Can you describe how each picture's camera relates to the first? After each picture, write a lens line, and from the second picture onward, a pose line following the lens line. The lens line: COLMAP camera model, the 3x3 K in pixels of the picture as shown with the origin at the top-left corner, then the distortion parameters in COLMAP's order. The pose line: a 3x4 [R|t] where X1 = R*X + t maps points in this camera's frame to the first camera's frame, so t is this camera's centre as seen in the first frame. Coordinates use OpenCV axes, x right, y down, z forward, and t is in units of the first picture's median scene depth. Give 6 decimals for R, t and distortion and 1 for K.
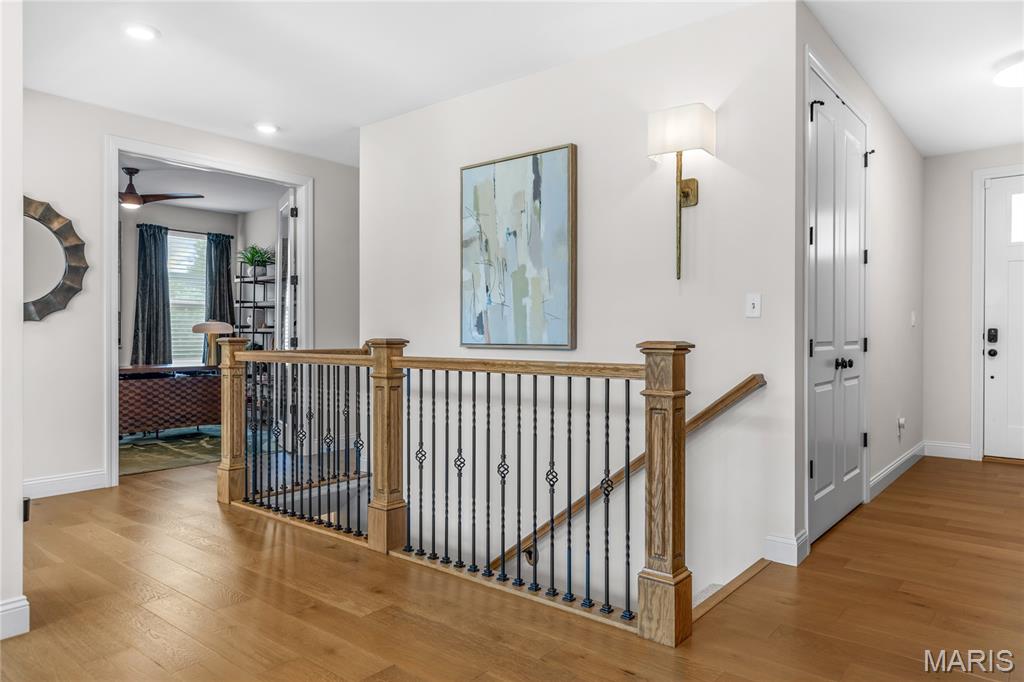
lens RADIAL K [[669.9, 0, 505.9], [0, 669.9, 330.5], [0, 0, 1]] dist [0.004821, -0.007165]
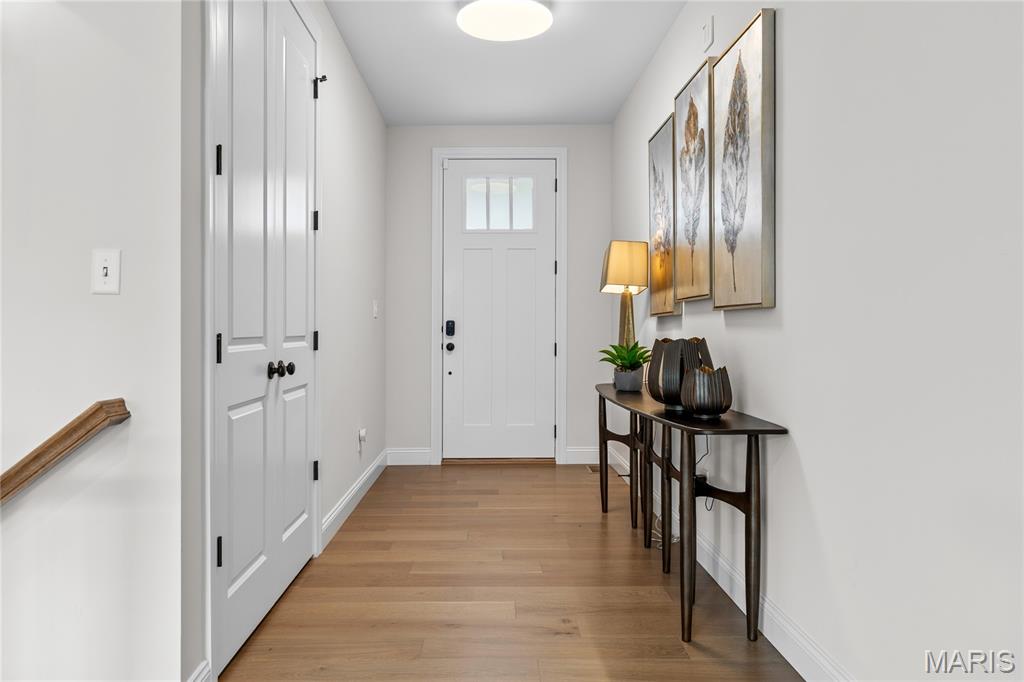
lens RADIAL K [[701.3, 0, 509.1], [0, 701.3, 333.0], [0, 0, 1]] dist [0.010640, -0.011676]
pose [[0.747461, -0.007568, 0.664263, 0.234935], [0.000605, 0.999942, 0.010713, 0.006094], [-0.664306, -0.007606, 0.747422, 0.364024]]
